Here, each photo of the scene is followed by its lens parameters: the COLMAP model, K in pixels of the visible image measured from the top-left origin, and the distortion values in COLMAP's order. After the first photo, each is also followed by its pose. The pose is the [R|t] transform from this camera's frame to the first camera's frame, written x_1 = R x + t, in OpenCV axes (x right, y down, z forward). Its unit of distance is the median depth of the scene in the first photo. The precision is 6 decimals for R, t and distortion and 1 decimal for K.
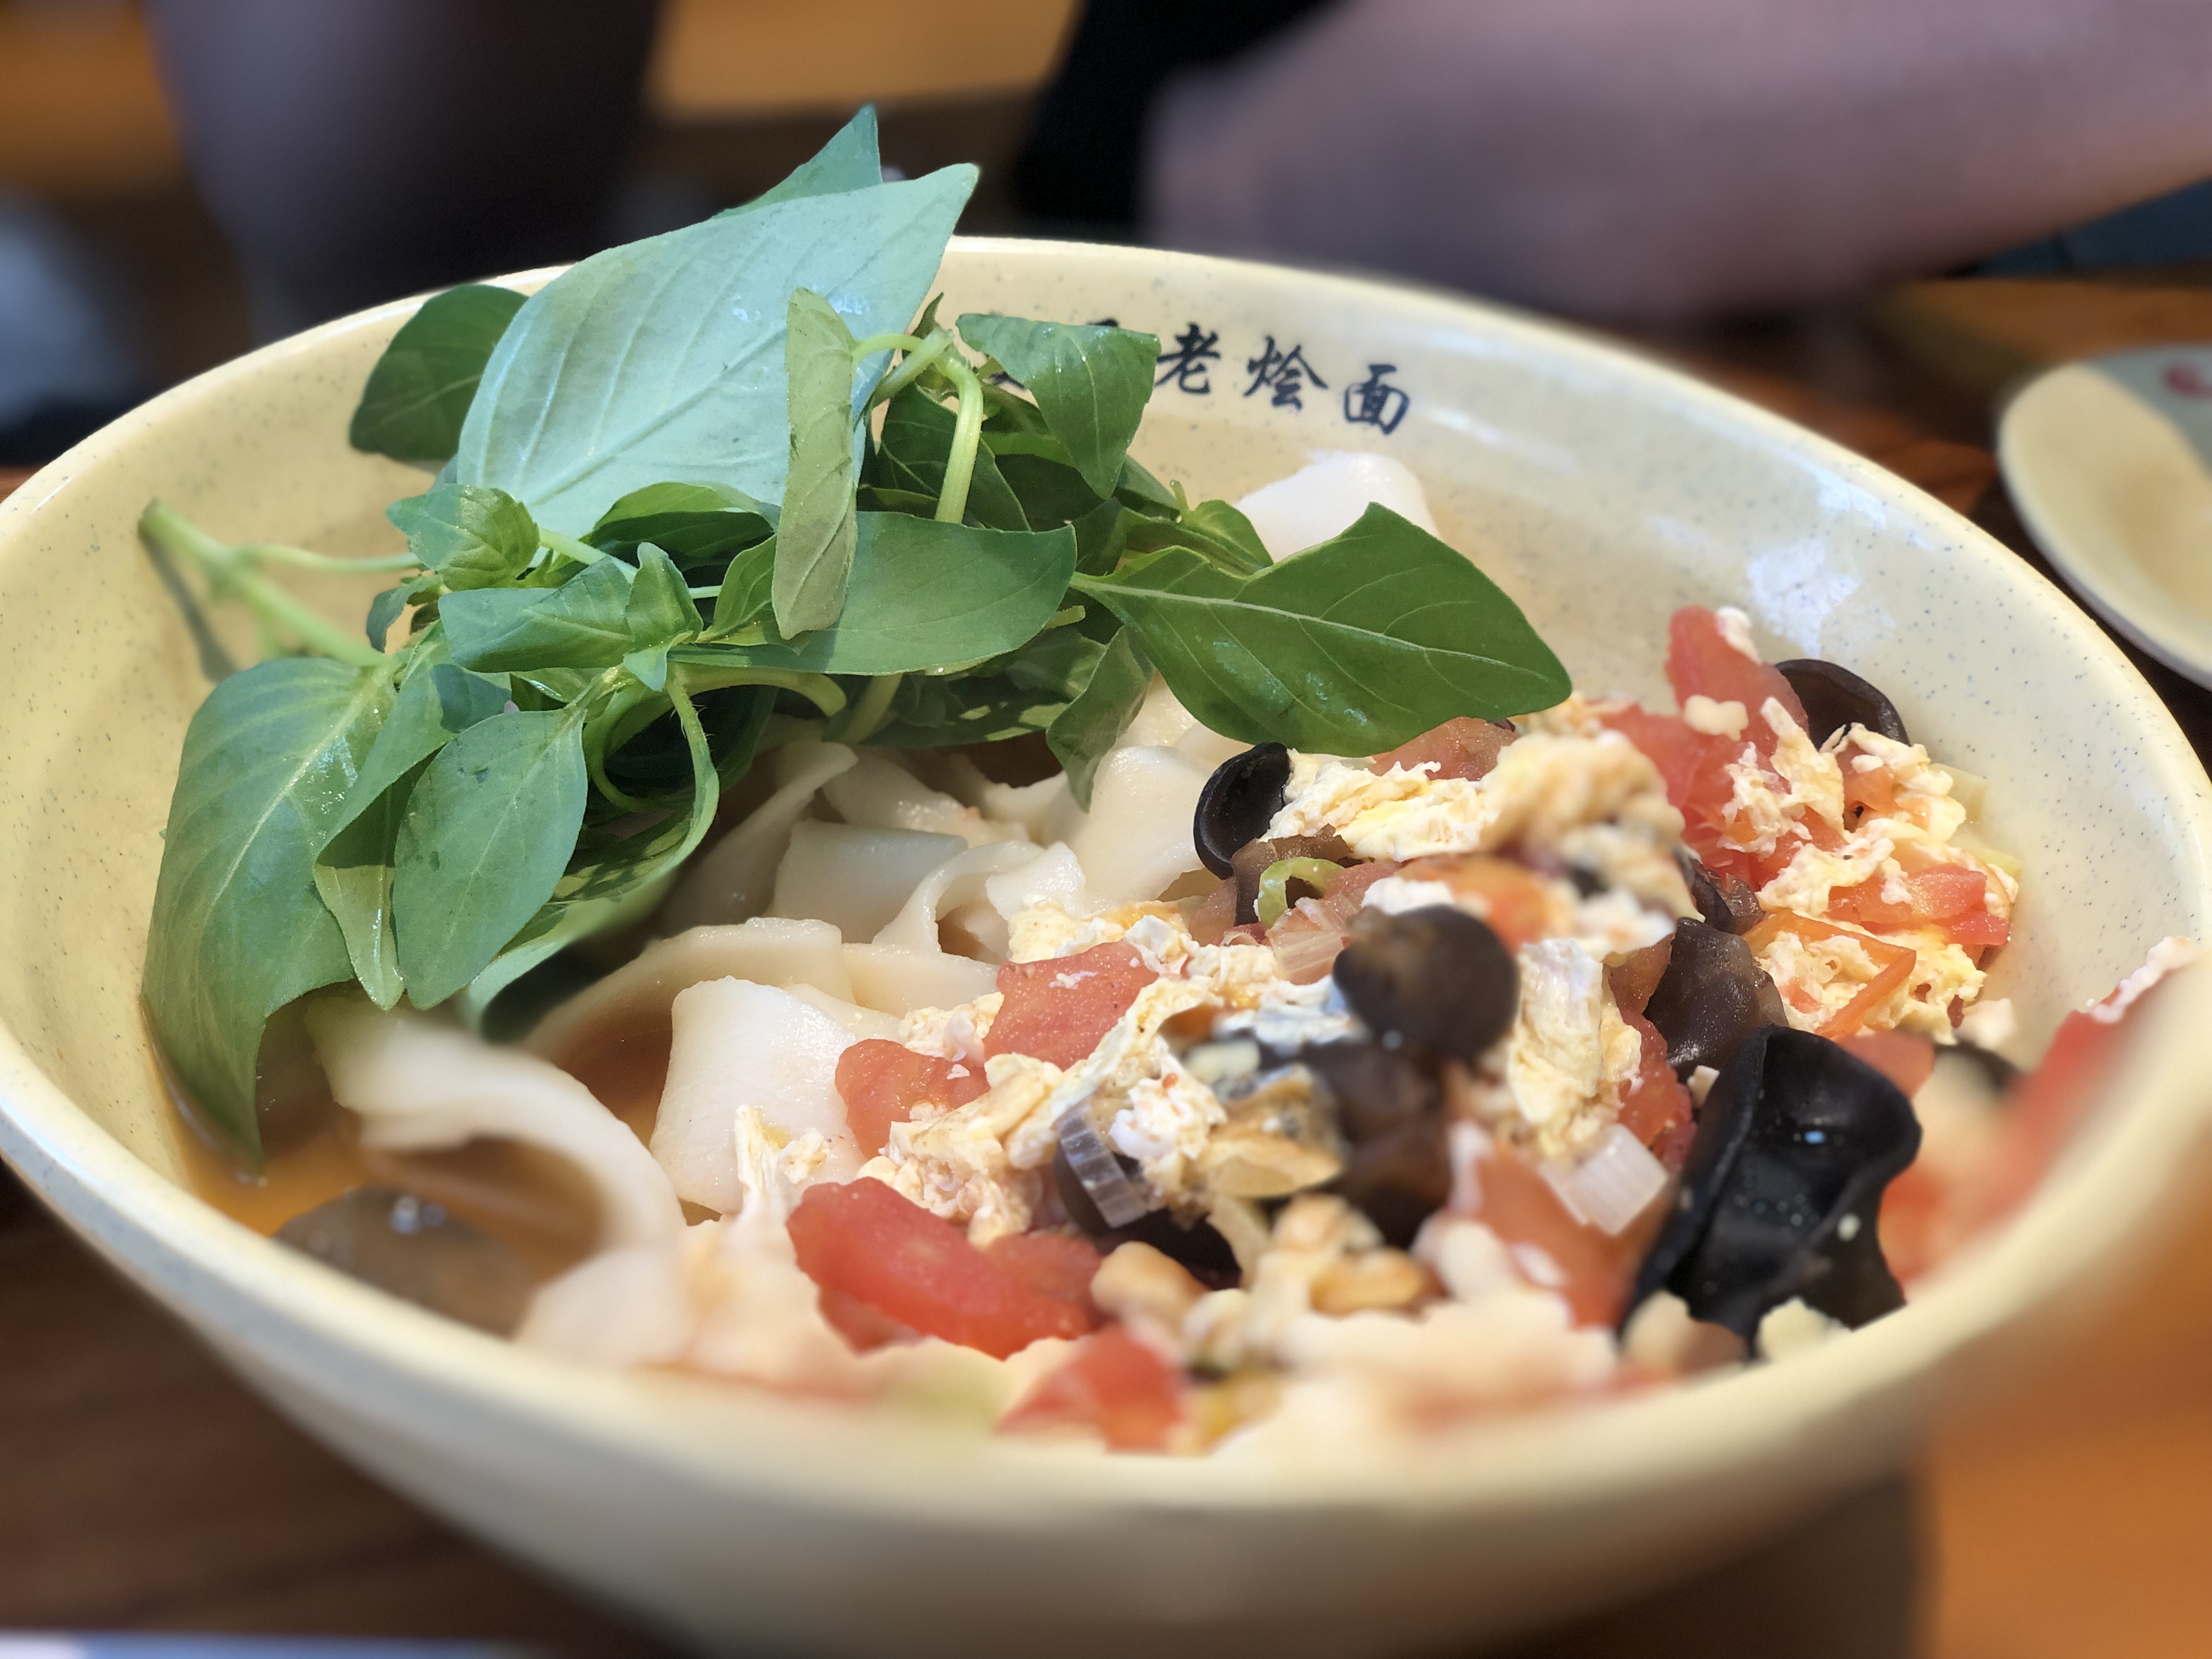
lens RADIAL K [[3386.9, 0, 1106.0], [0, 3386.9, 829.5], [0, 0, 1]] dist [-0.042314, -0.120840]
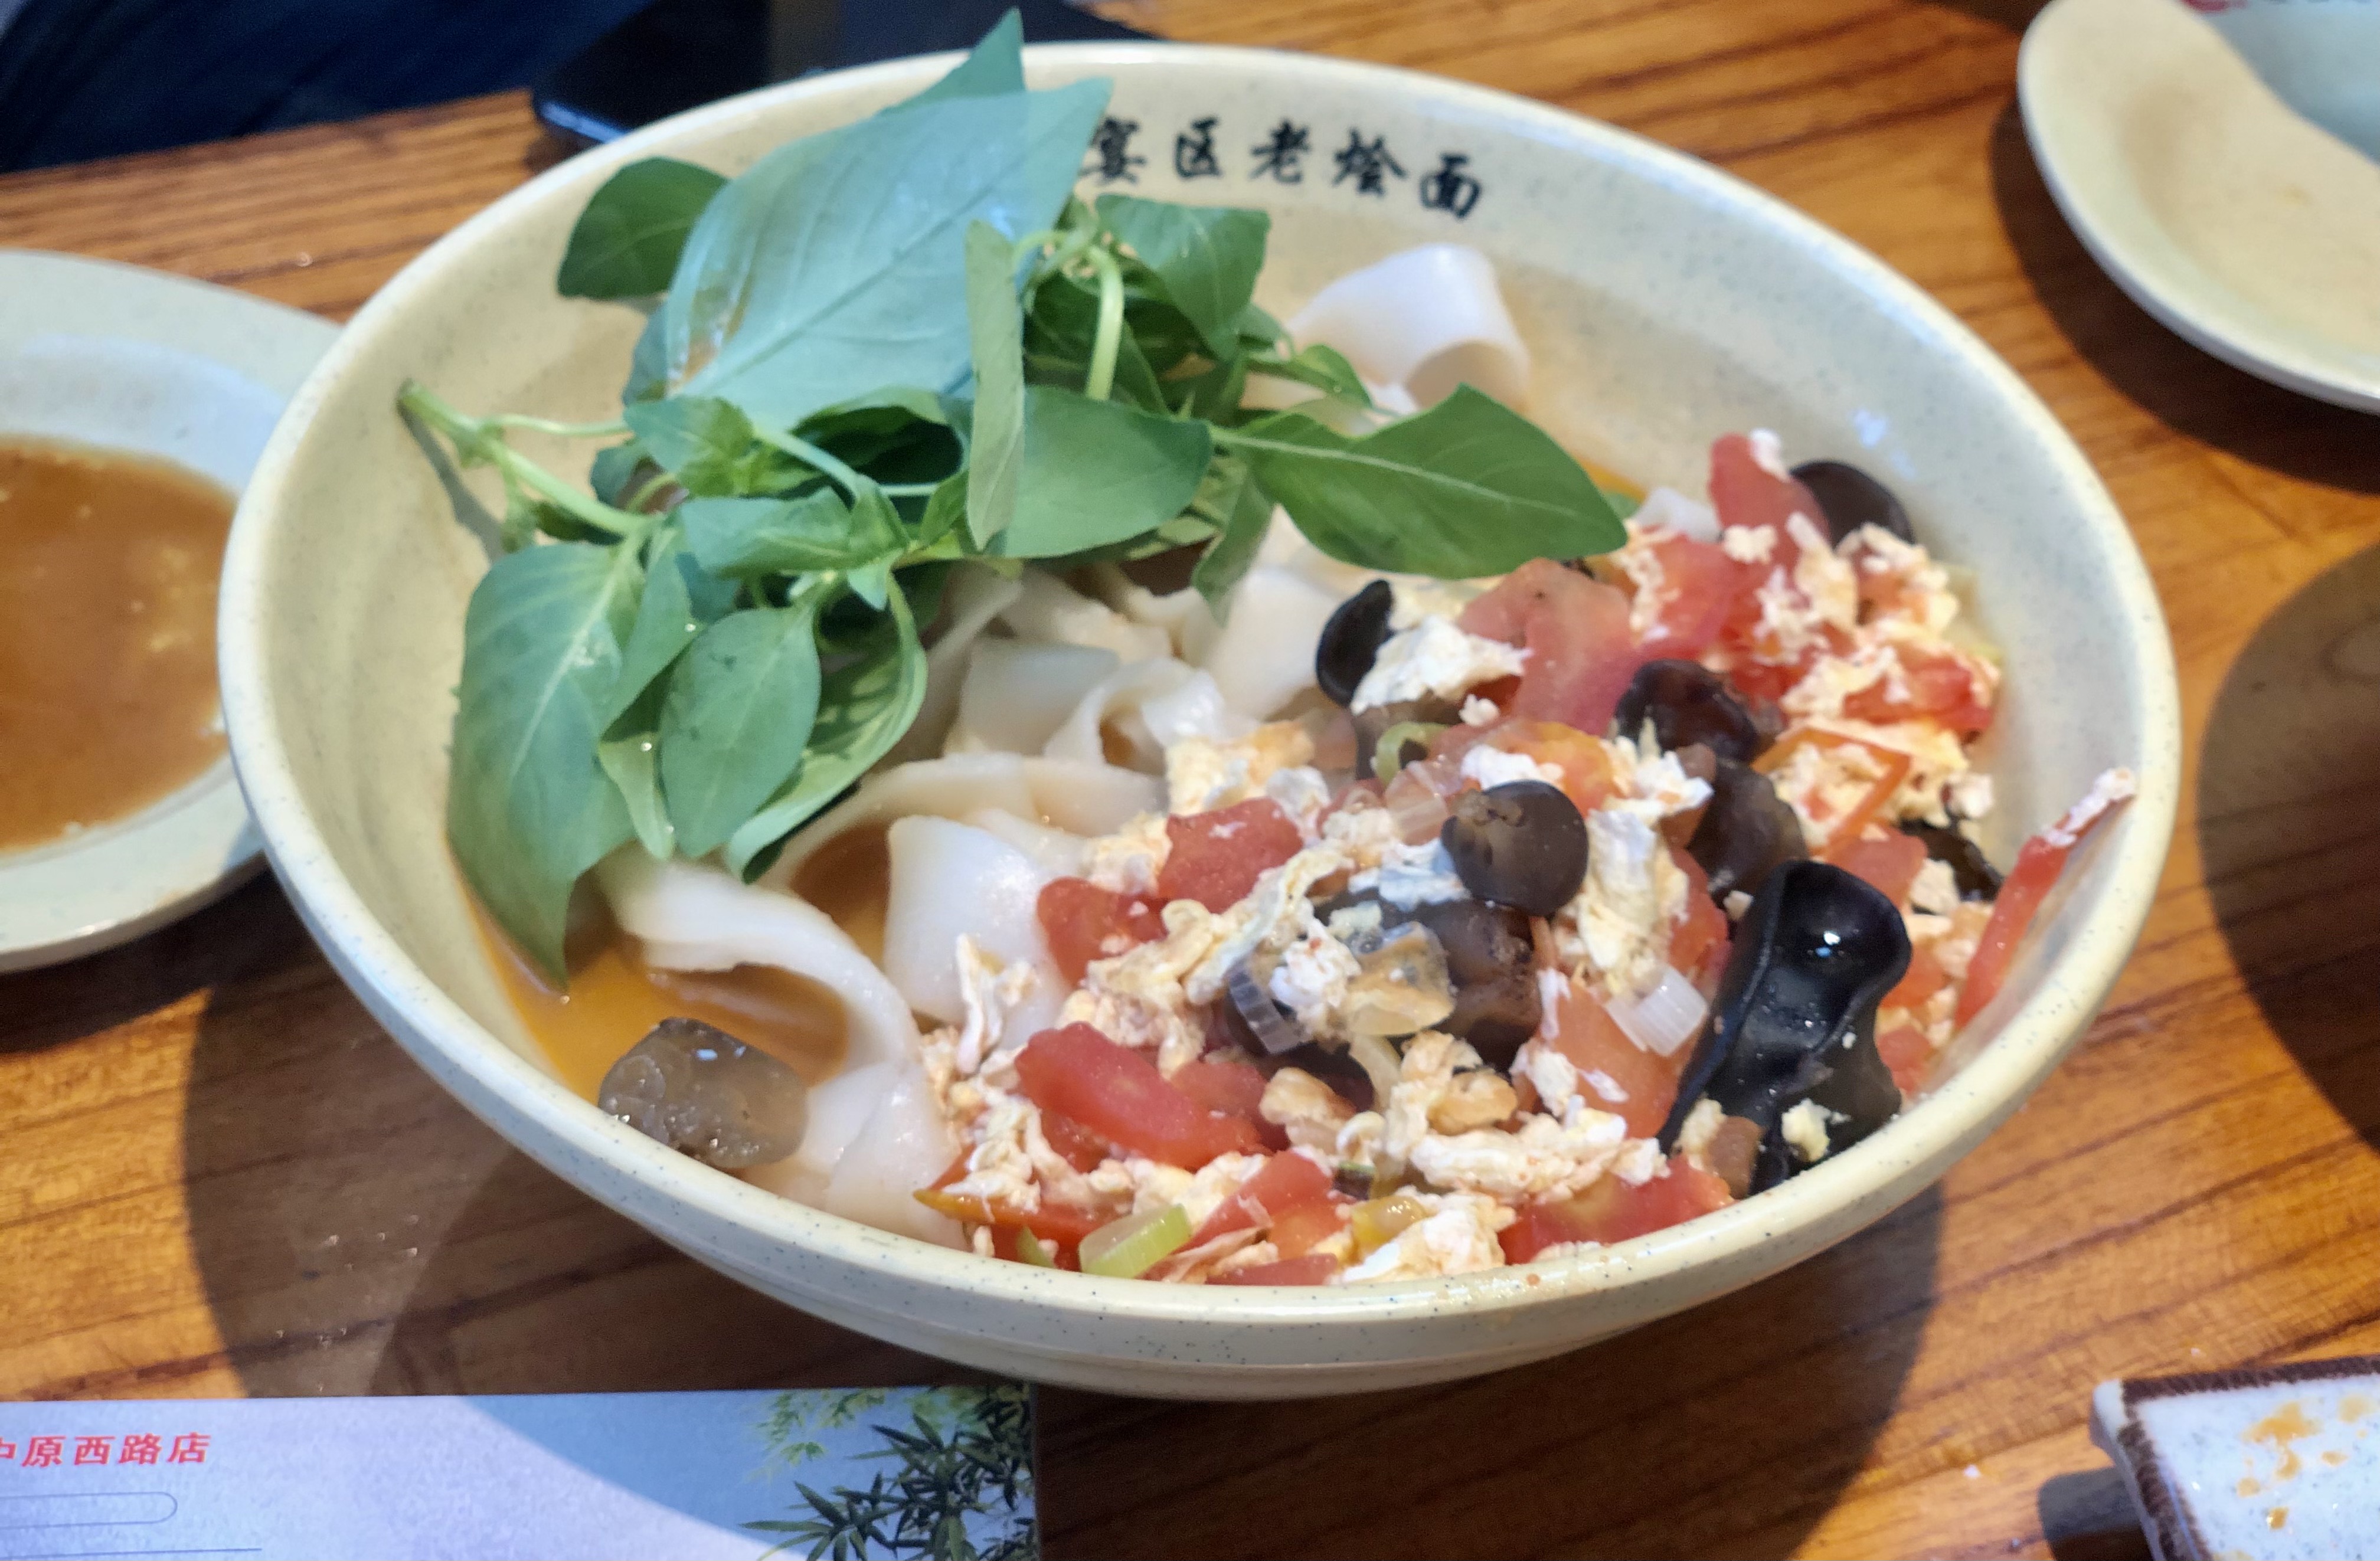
lens RADIAL K [[3528.0, 0, 1190.0], [0, 3528.0, 780.5], [0, 0, 1]] dist [-0.144880, -0.048727]
pose [[0.999412, -0.032469, 0.011055, -0.035914], [0.030044, 0.984186, 0.174574, -0.192059], [-0.016549, -0.174140, 0.984582, -0.251720]]
